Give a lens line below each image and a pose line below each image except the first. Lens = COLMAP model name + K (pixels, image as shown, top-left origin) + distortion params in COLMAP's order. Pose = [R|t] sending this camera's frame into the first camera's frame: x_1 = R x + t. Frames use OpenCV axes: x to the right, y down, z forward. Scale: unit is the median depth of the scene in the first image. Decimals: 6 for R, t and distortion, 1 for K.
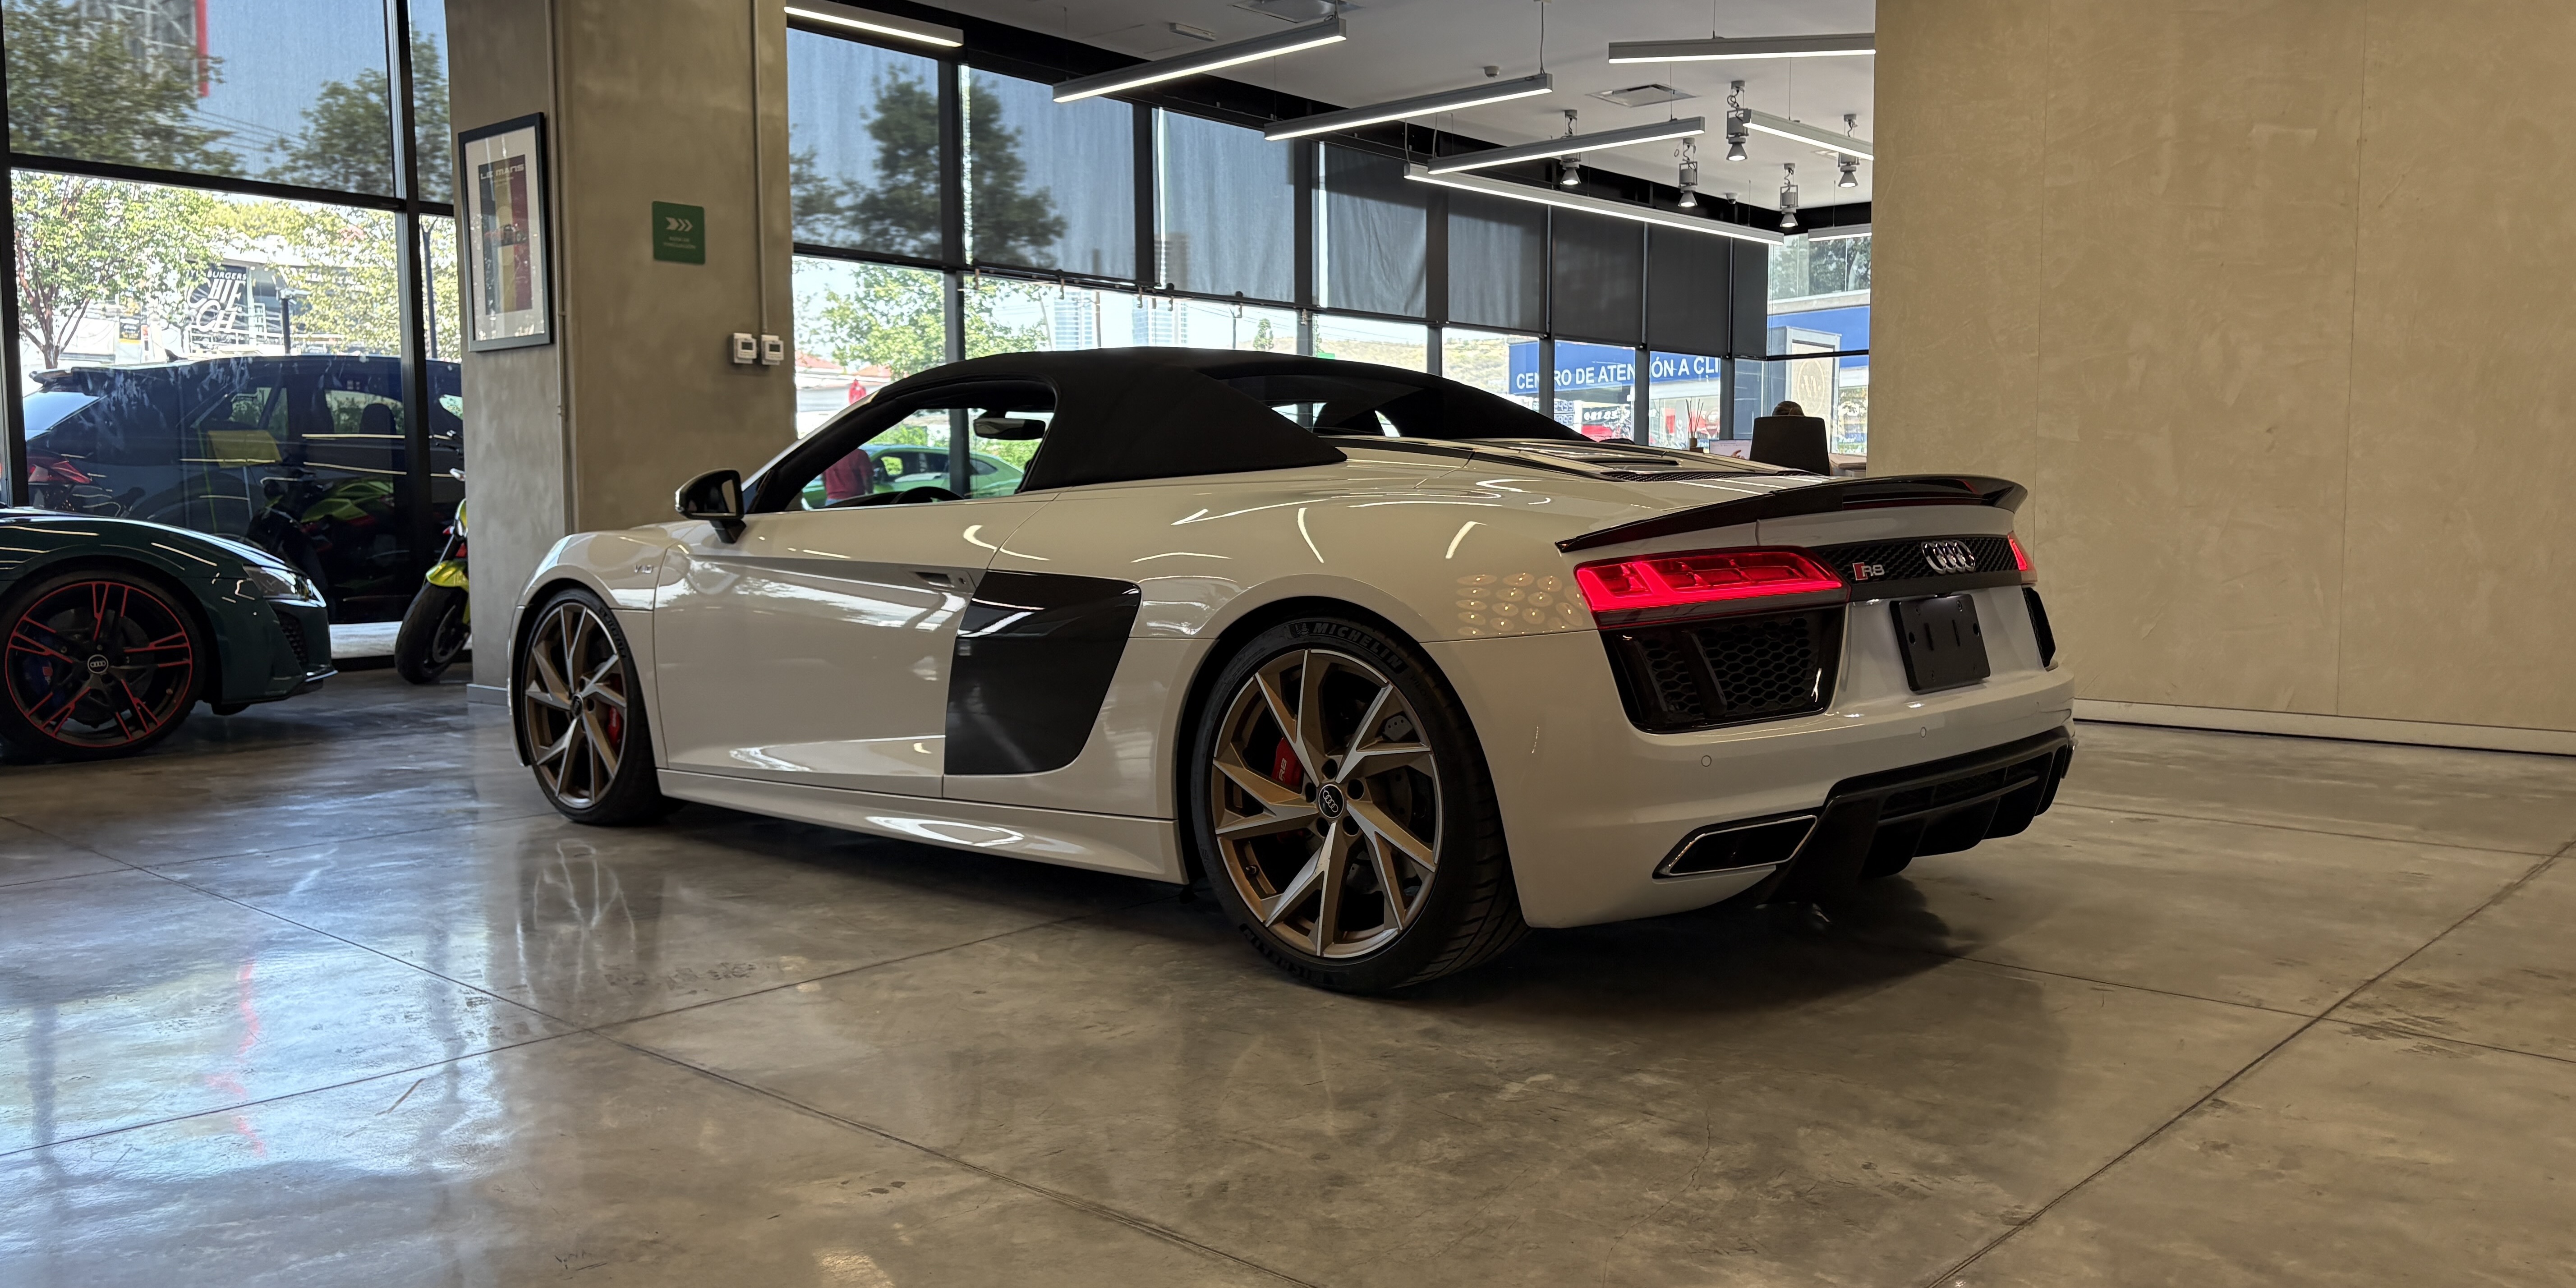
lens RADIAL K [[1946.5, 0, 1275.1], [0, 1946.5, 655.1], [0, 0, 1]] dist [0.043448, -0.050697]
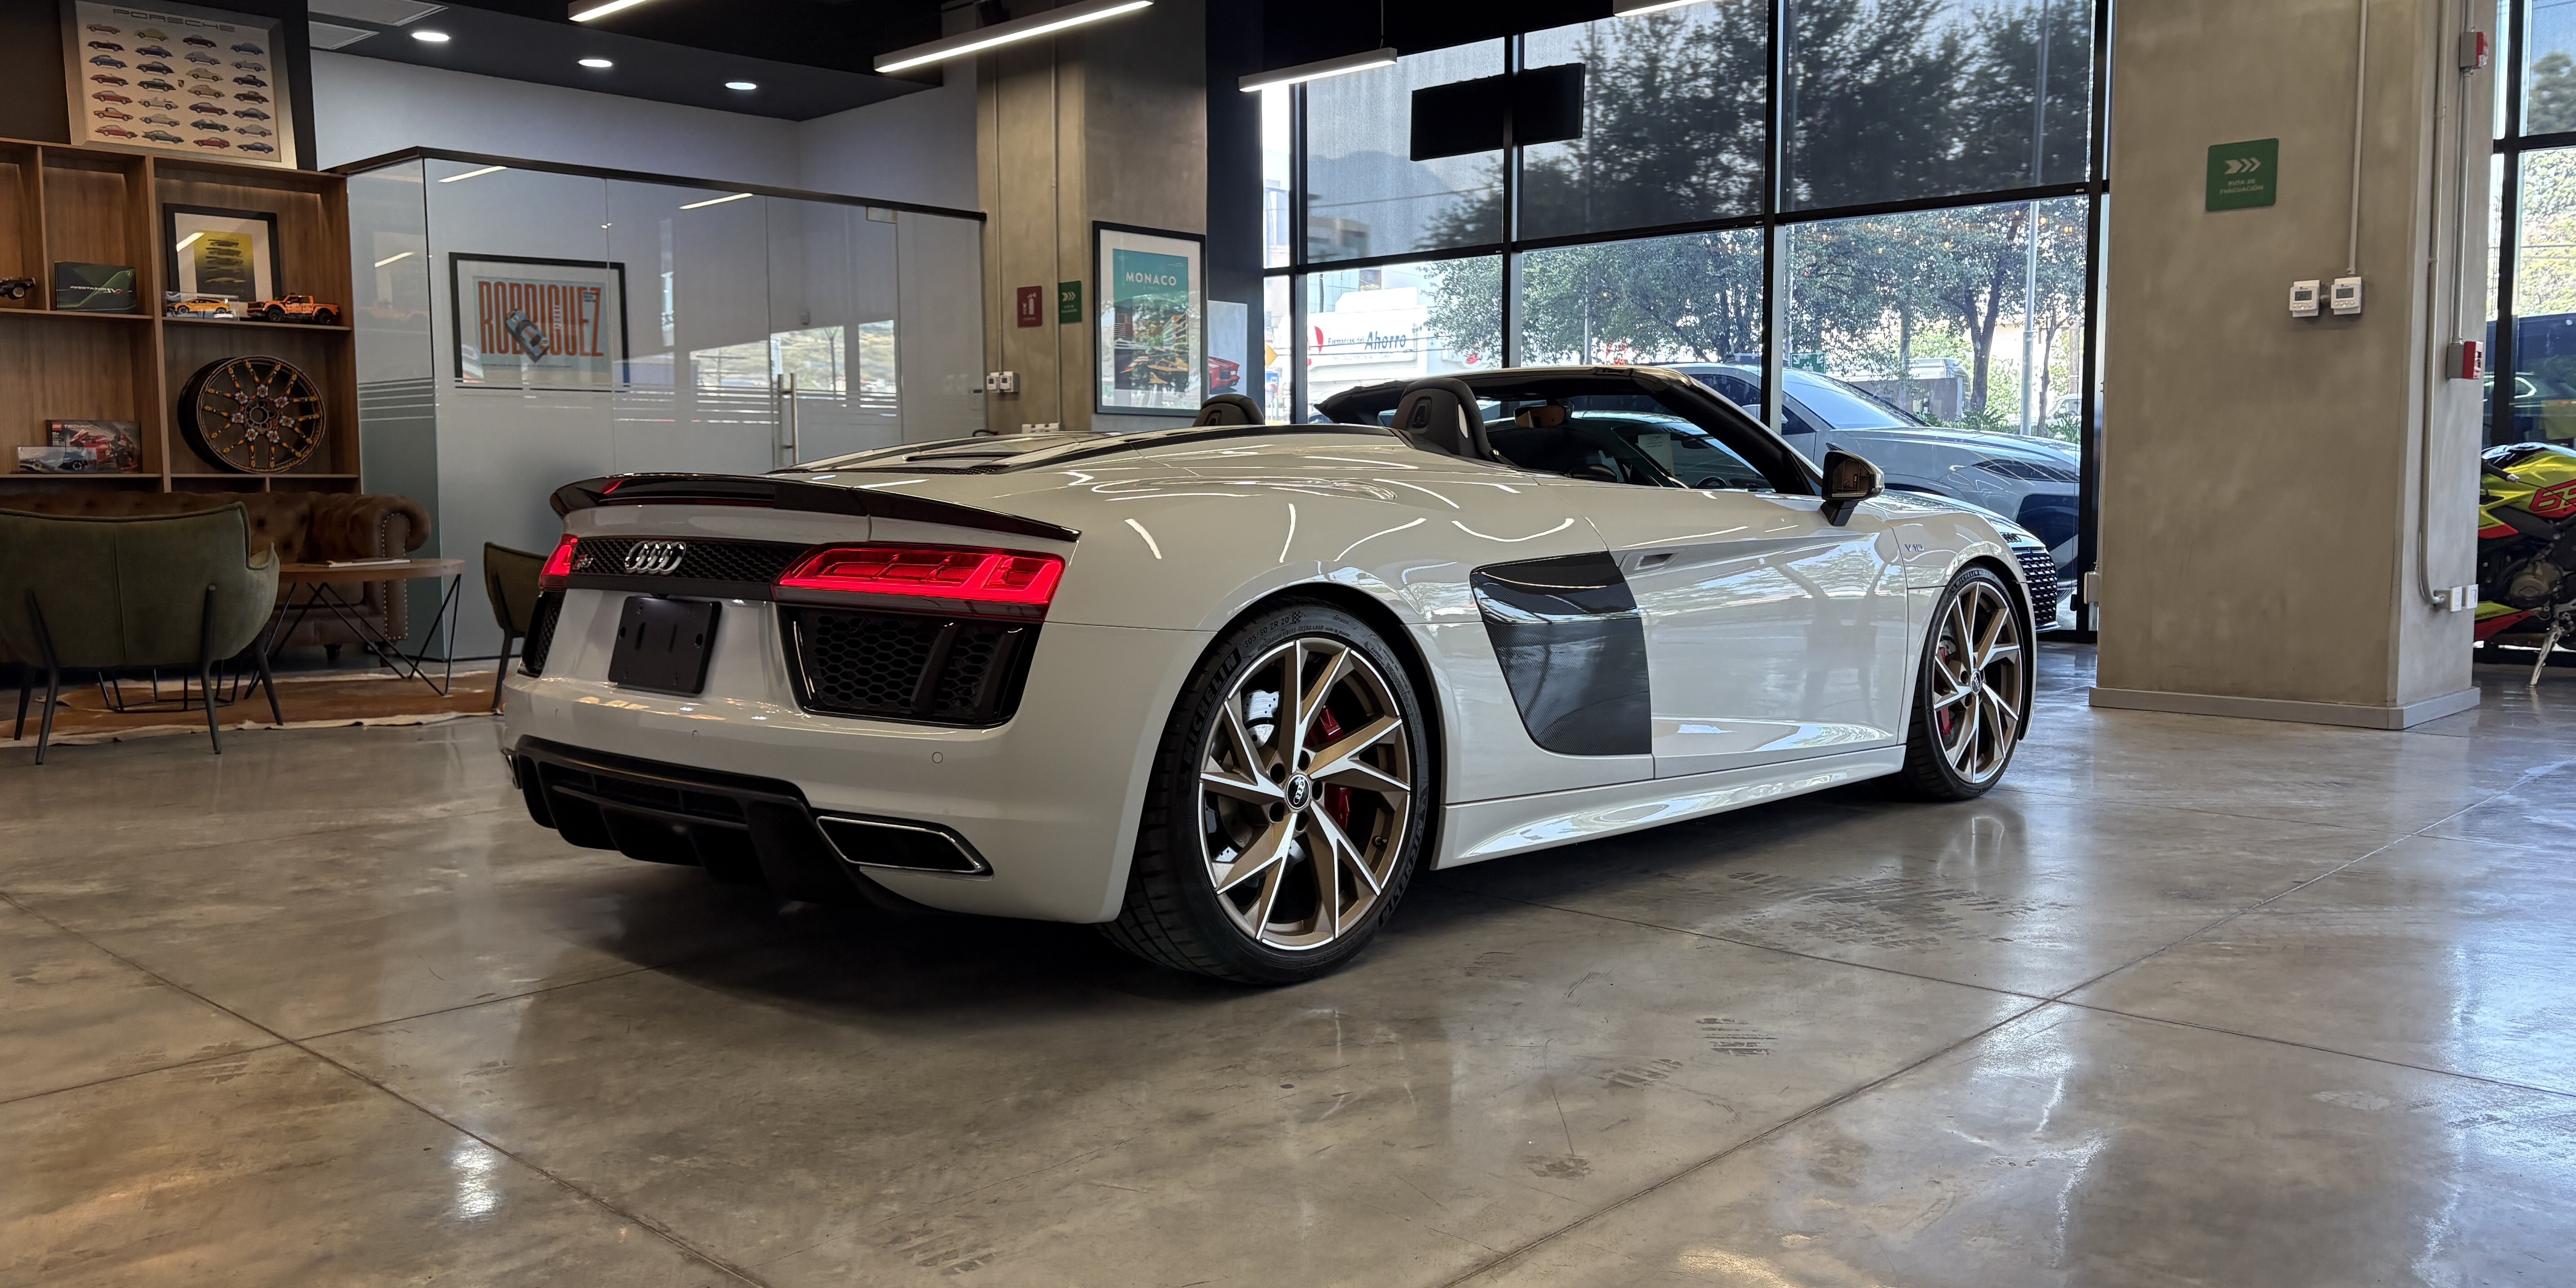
lens RADIAL K [[1946.5, 0, 1282.7], [0, 1946.5, 642.8], [0, 0, 1]] dist [0.043448, -0.050697]
pose [[-0.016636, 0.087605, -0.996016, 0.880901], [-0.076610, 0.993114, 0.088629, -0.079471], [0.996922, 0.077779, -0.009810, 0.889351]]
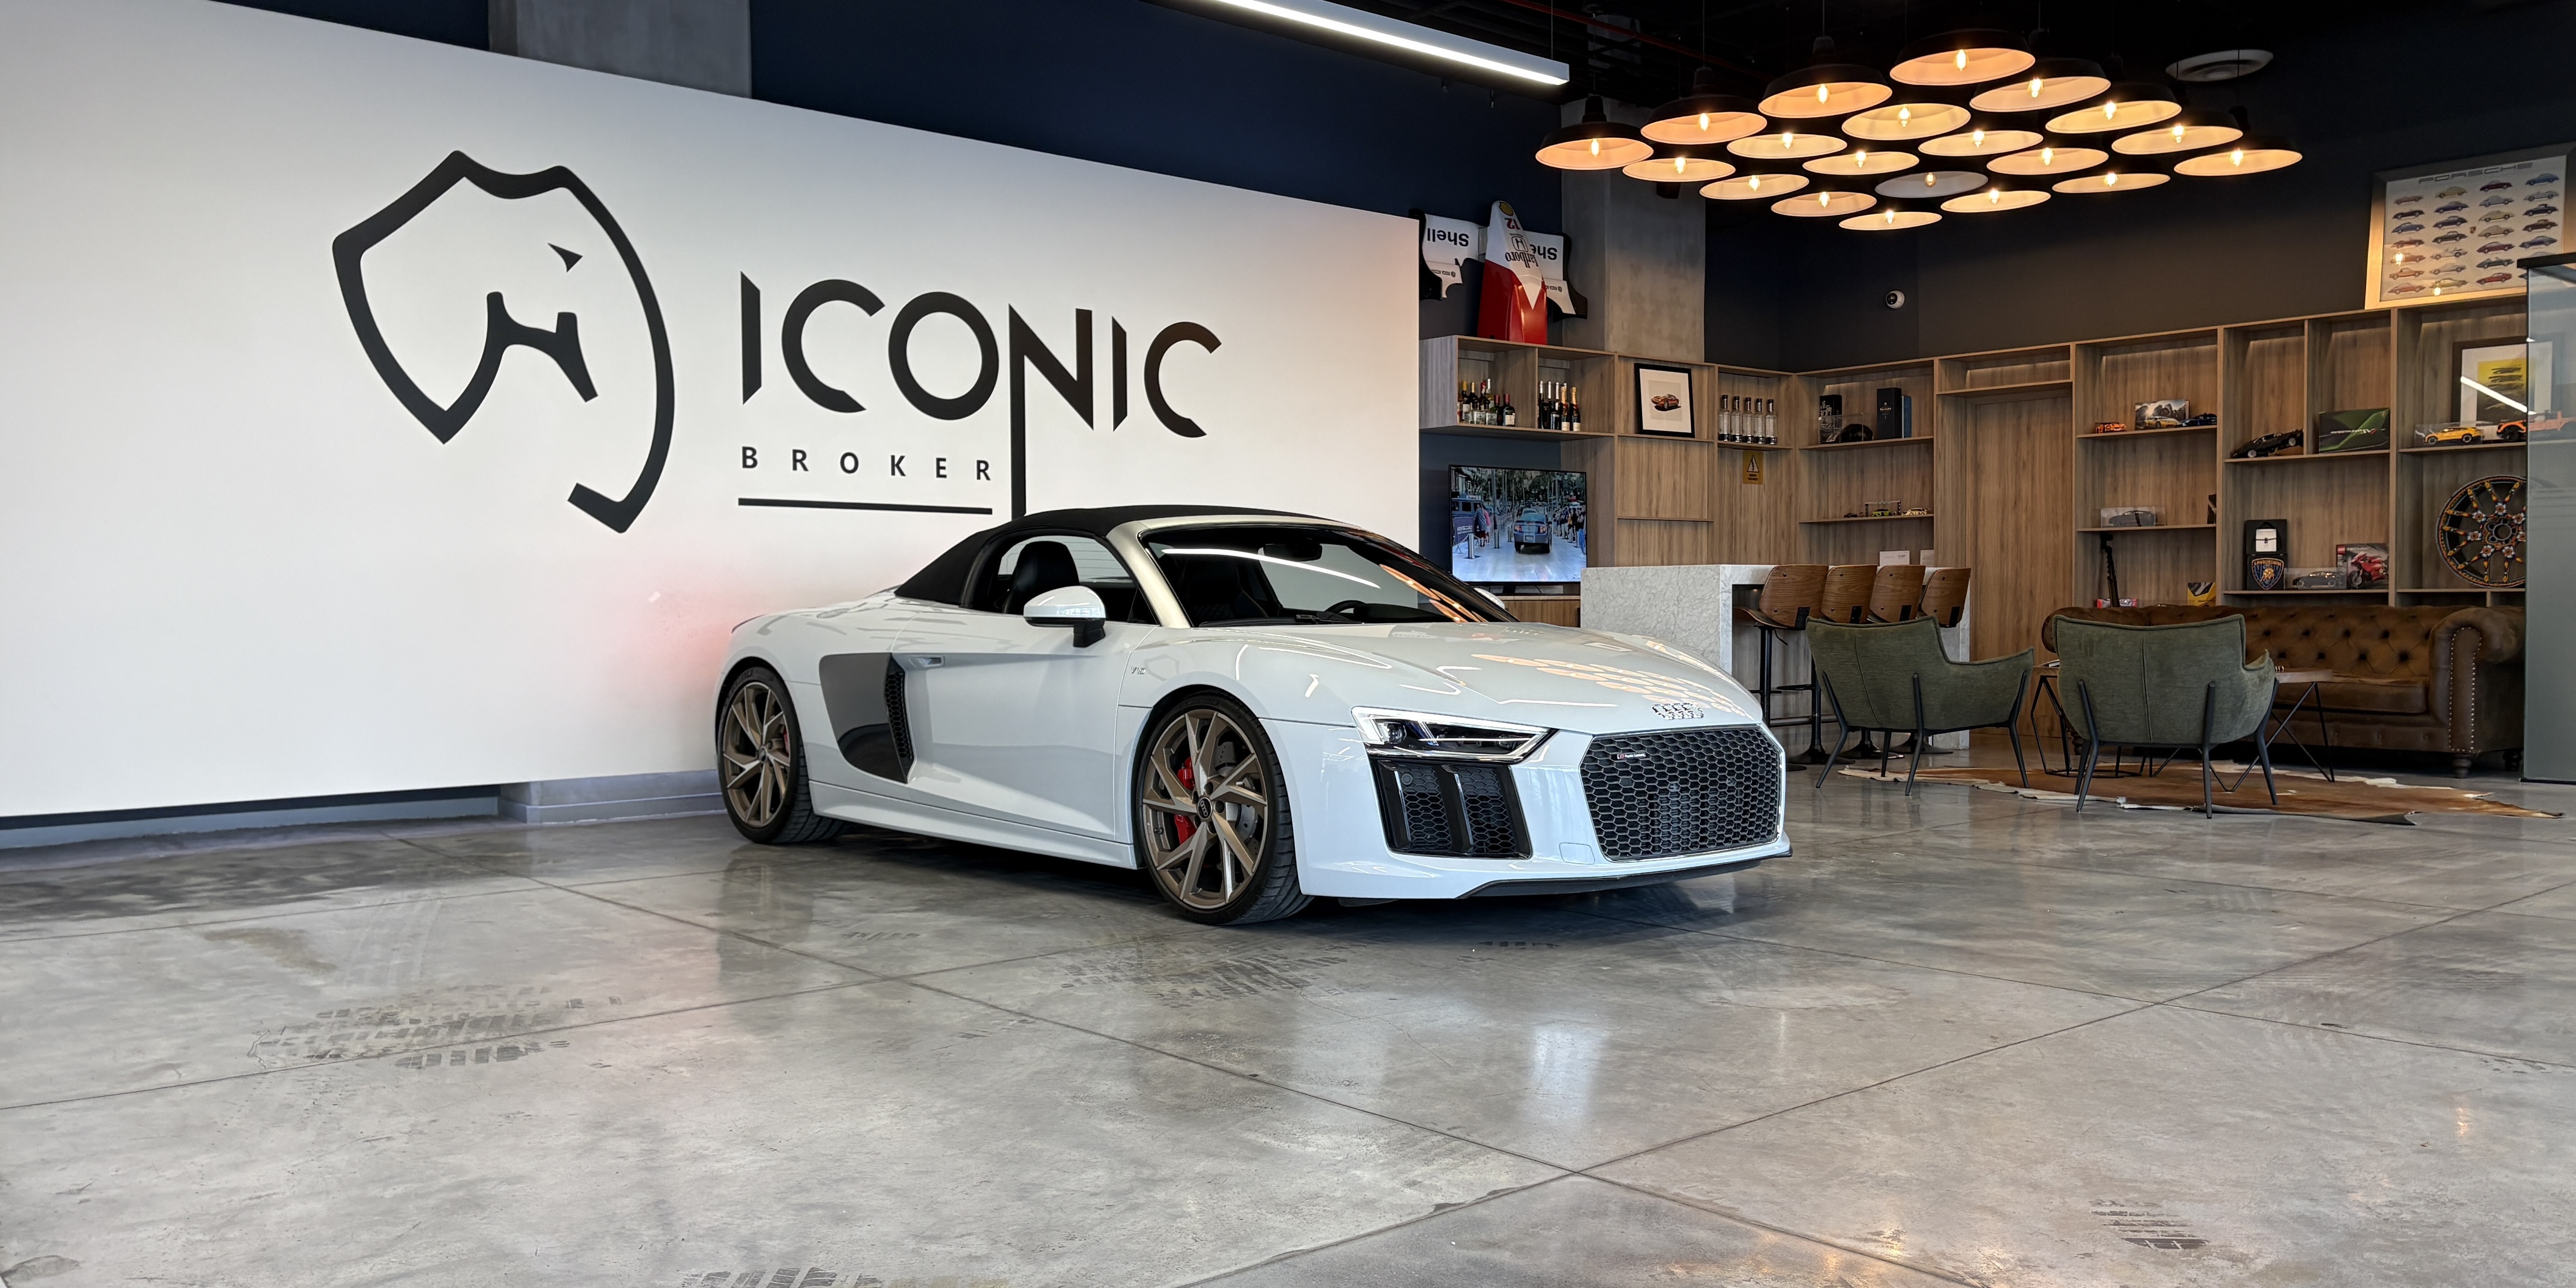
lens RADIAL K [[1946.5, 0, 1279.8], [0, 1946.5, 655.3], [0, 0, 1]] dist [0.043448, -0.050697]
pose [[-0.993824, 0.007673, 0.110704, 0.004483], [0.019381, 0.994275, 0.105075, -0.161516], [-0.109264, 0.106572, -0.988283, 1.956690]]
